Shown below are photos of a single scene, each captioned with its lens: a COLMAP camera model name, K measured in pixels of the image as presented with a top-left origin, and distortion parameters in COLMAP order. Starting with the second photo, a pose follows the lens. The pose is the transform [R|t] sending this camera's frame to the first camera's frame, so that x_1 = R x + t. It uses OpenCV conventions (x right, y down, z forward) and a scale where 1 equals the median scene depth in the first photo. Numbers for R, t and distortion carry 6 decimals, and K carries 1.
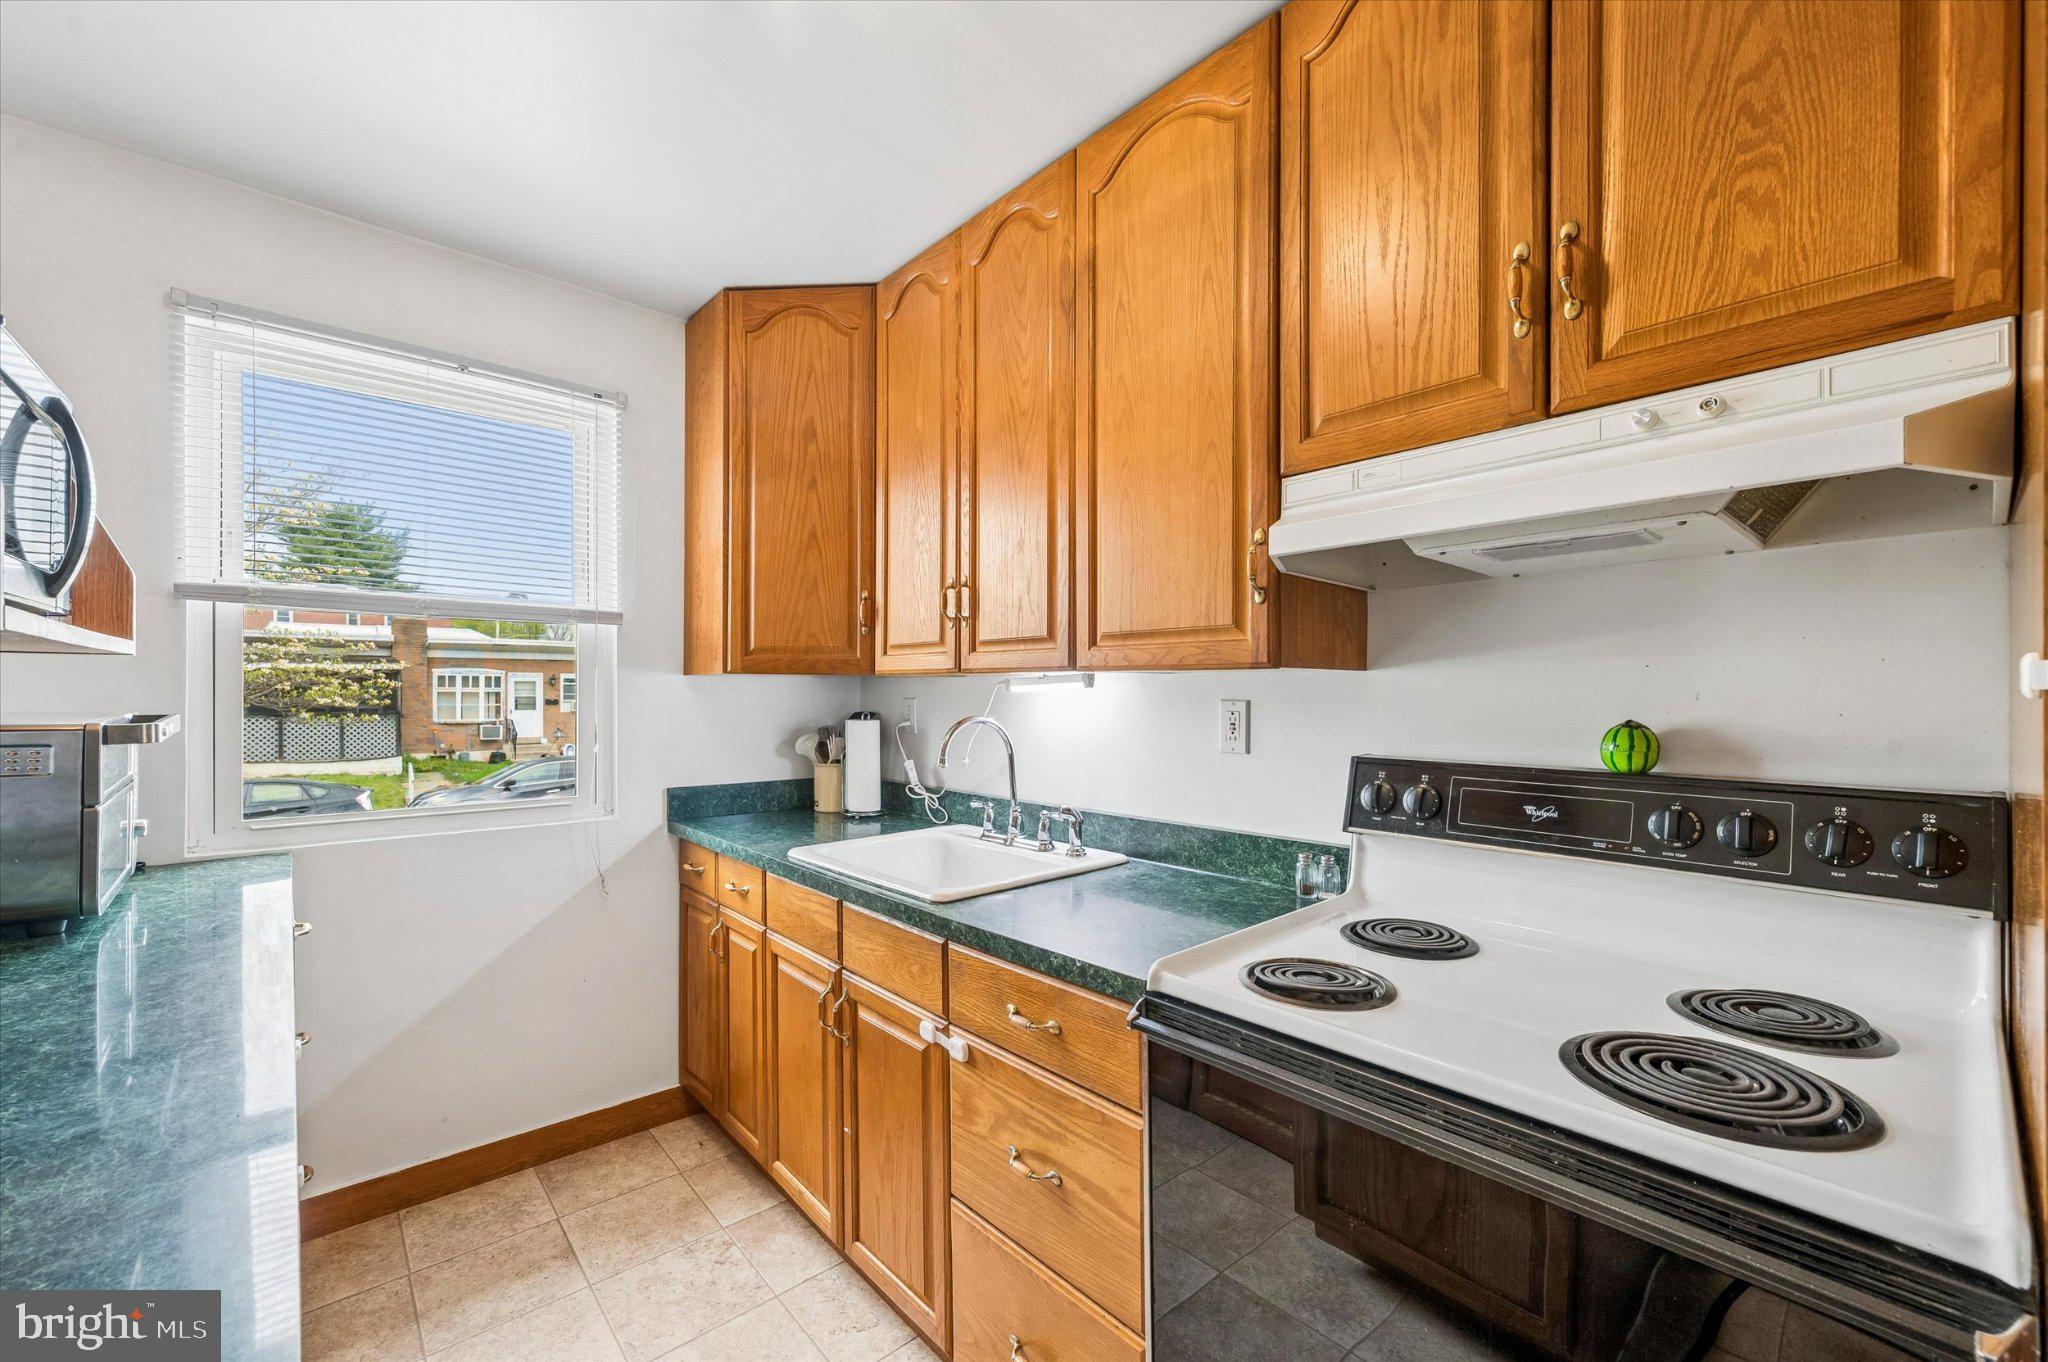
lens RADIAL K [[822.9, 0, 1031.0], [0, 822.9, 689.3], [0, 0, 1]] dist [-0.001900, 0.000654]
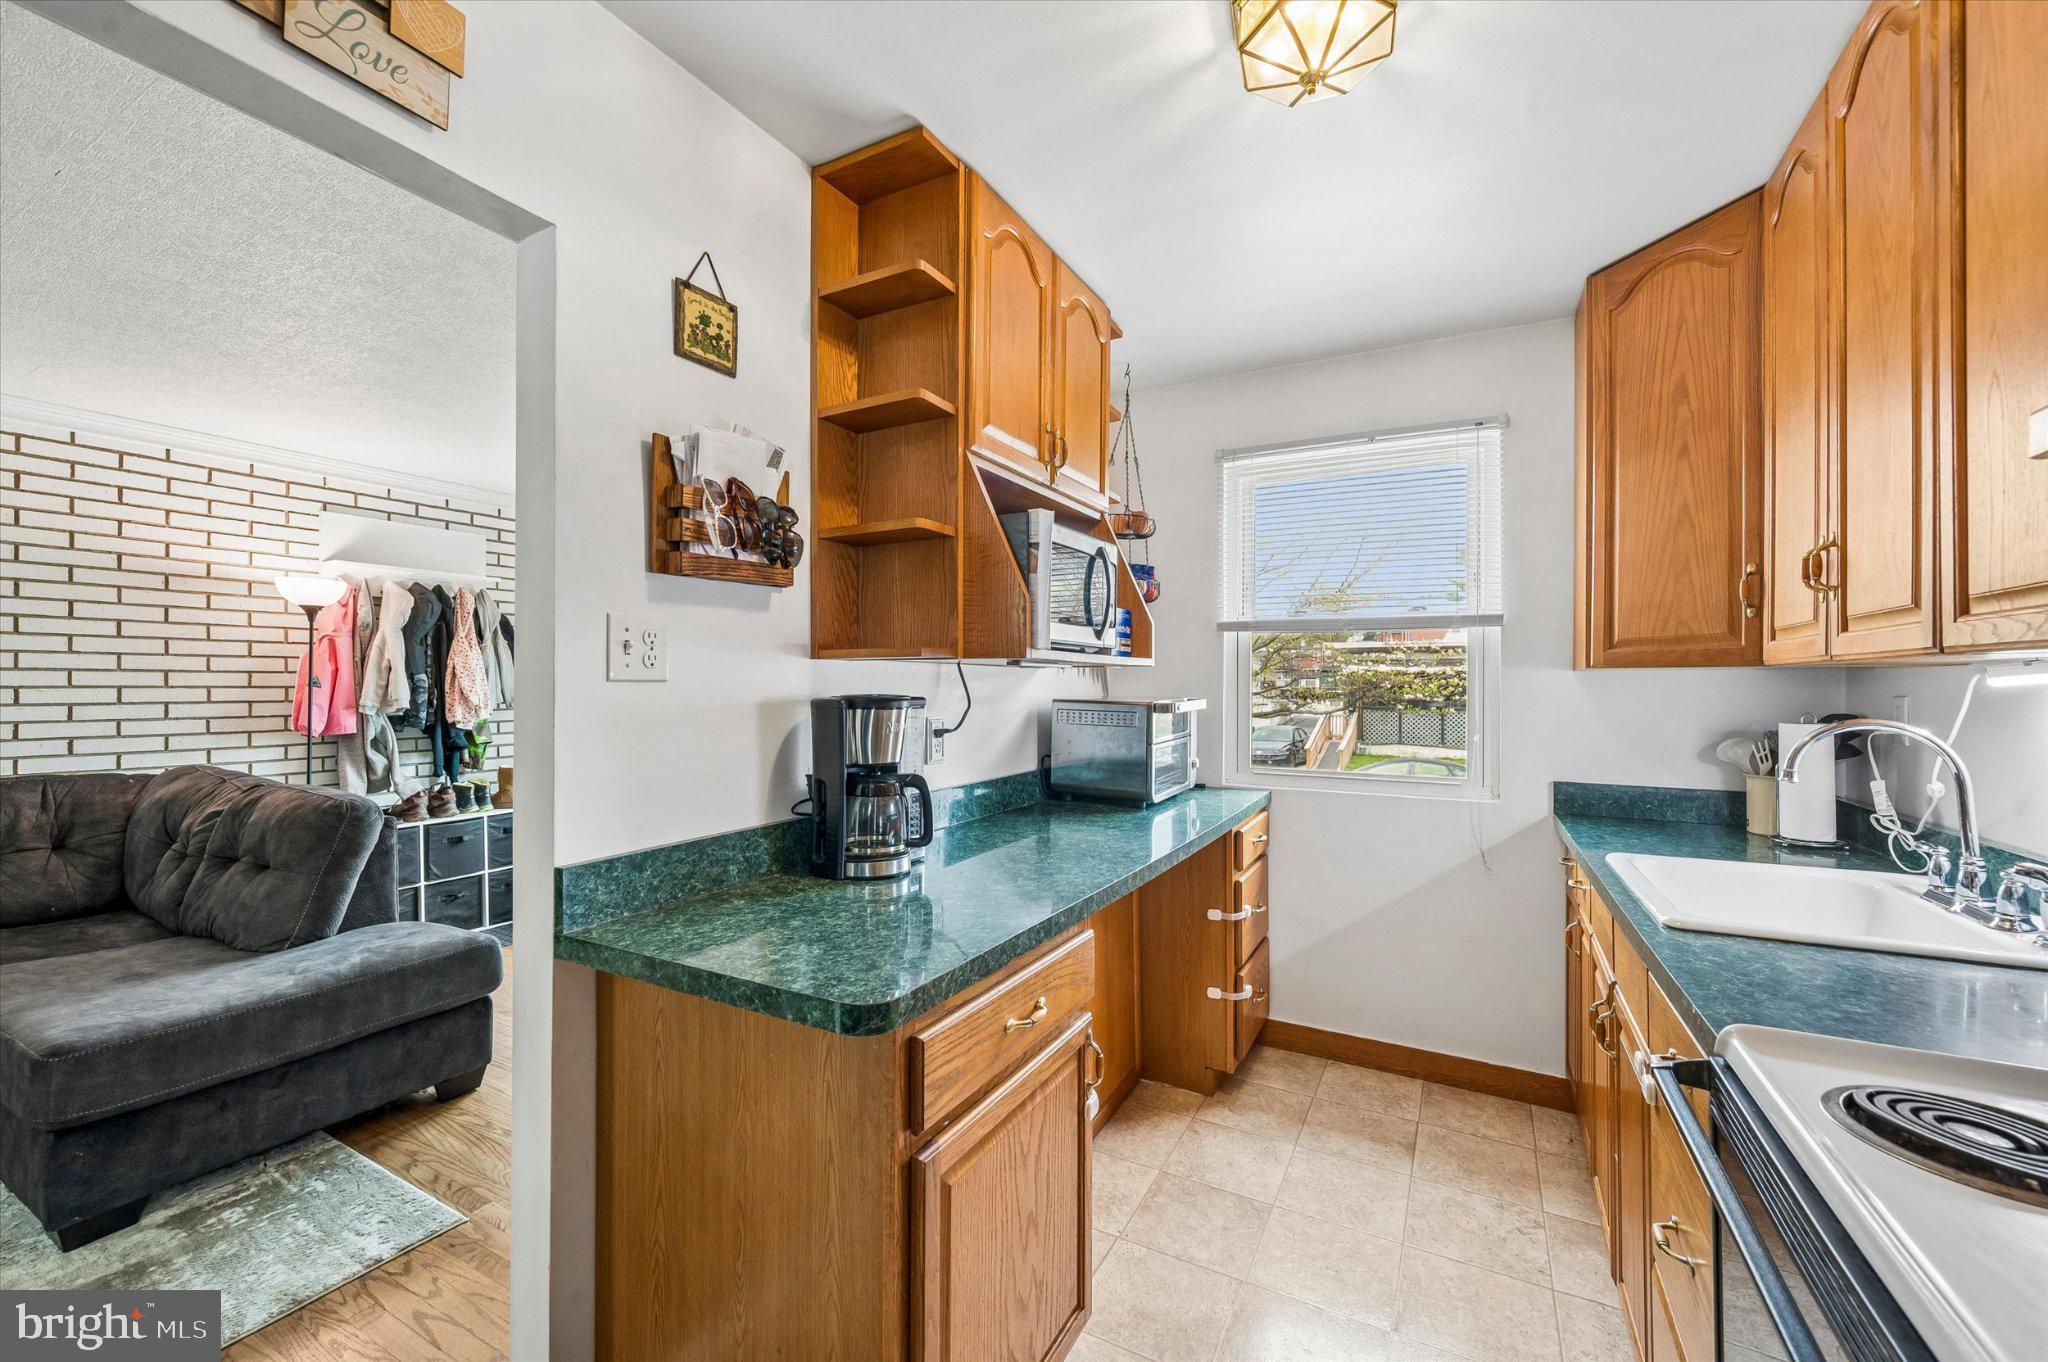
lens RADIAL K [[822.9, 0, 1033.7], [0, 822.9, 679.0], [0, 0, 1]] dist [-0.001900, 0.000654]
pose [[0.337502, -0.009215, -0.941280, 0.327325], [-0.002341, 0.999941, -0.010629, 0.005736], [0.941322, 0.005791, 0.337461, 0.048787]]
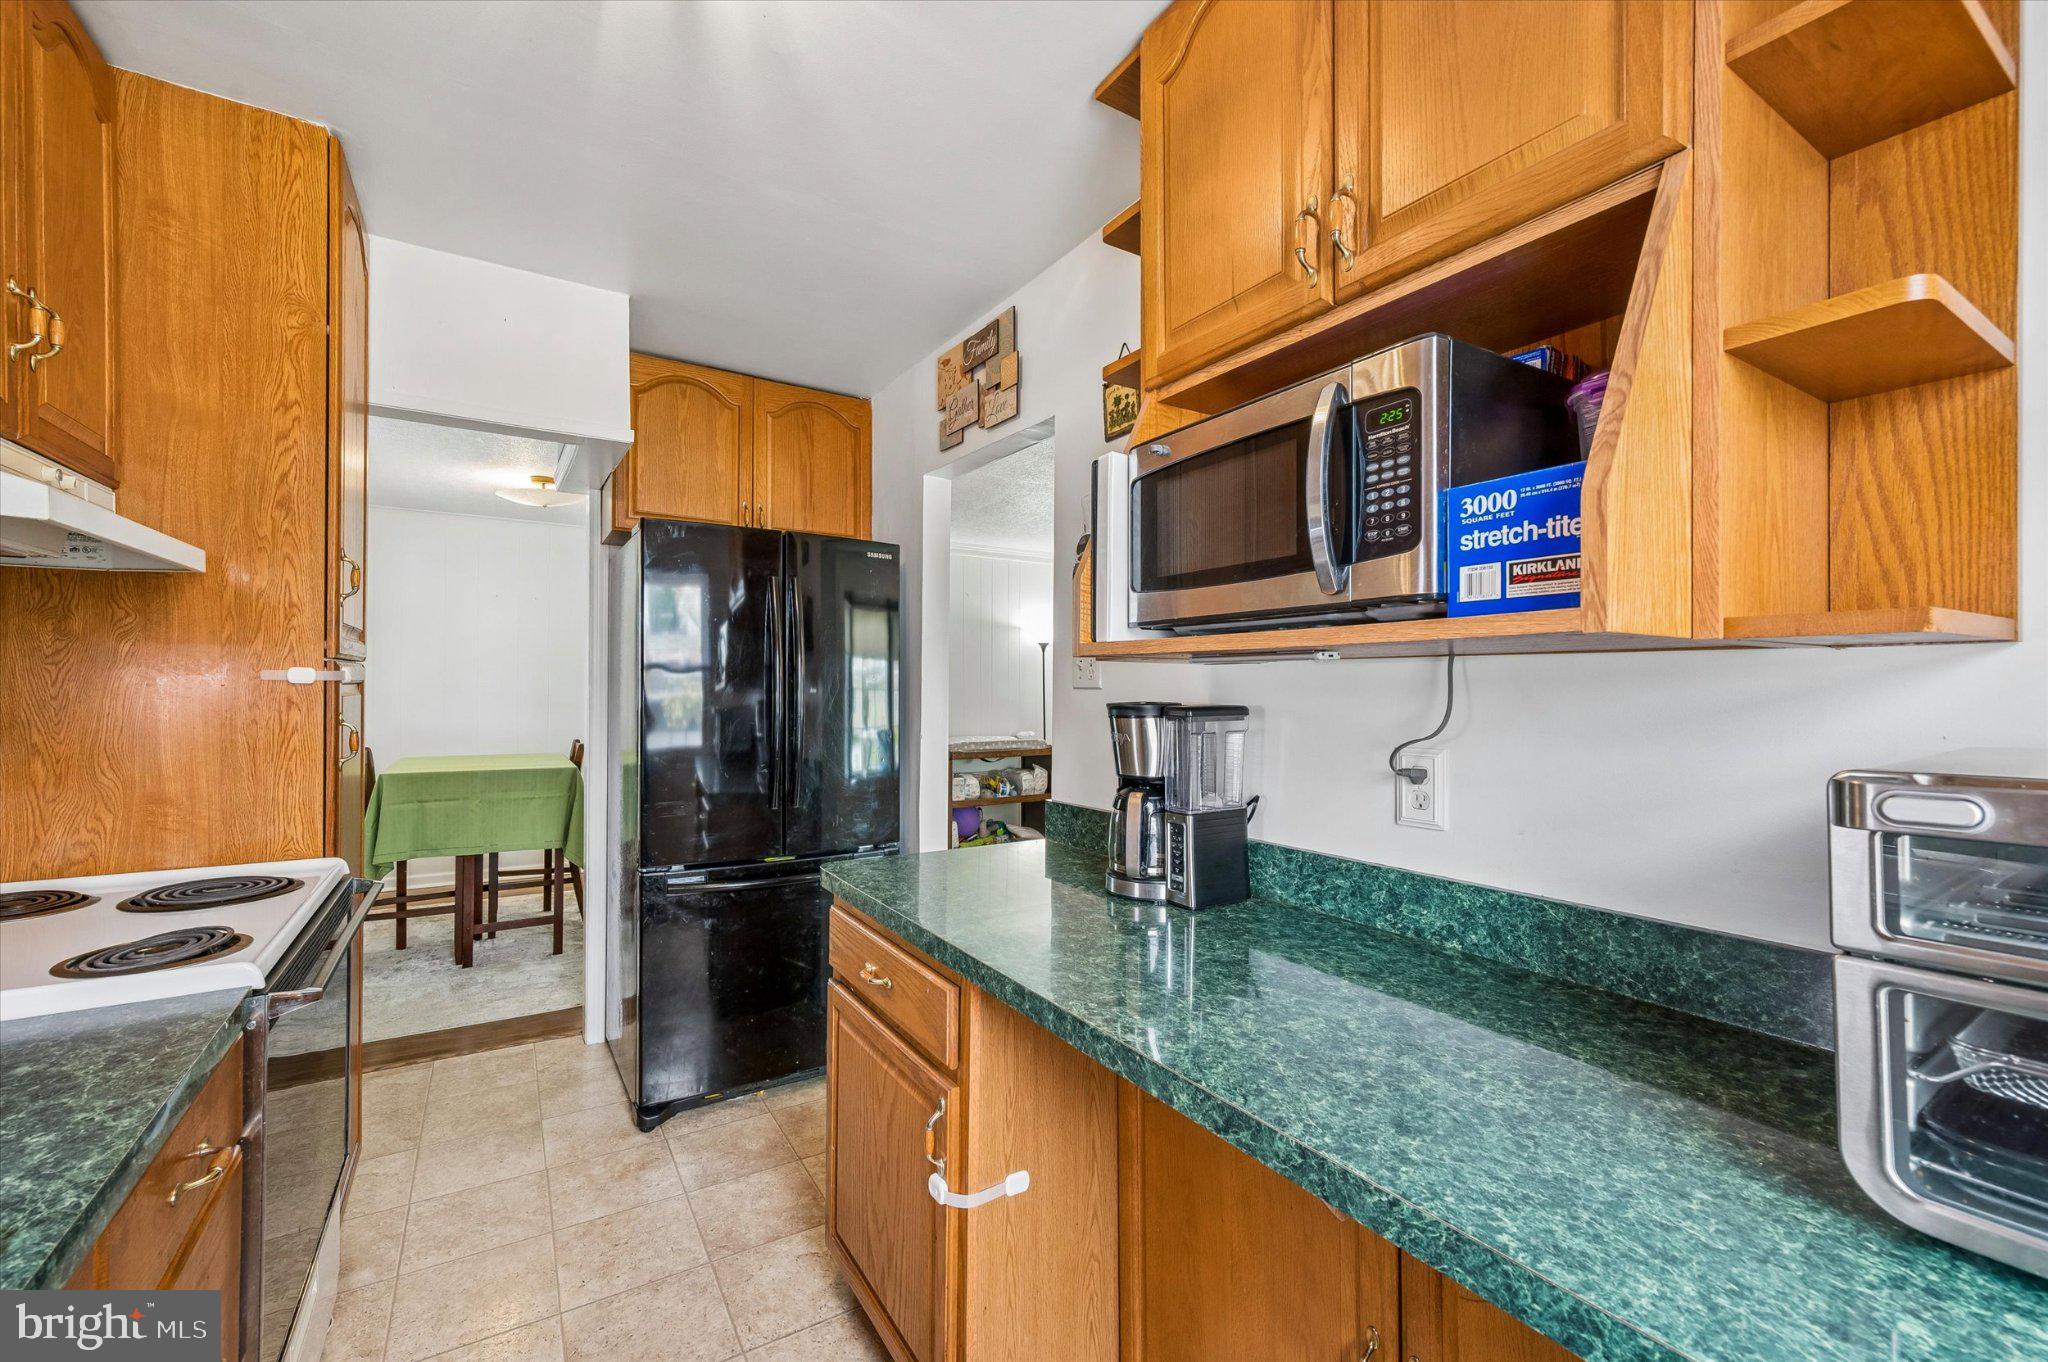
lens RADIAL K [[822.9, 0, 1040.4], [0, 822.9, 689.1], [0, 0, 1]] dist [-0.001900, 0.000654]
pose [[-0.987227, -0.009545, 0.159032, -0.454434], [-0.009331, 0.999954, 0.002093, 0.000019], [-0.159044, 0.000582, -0.987271, 0.889724]]
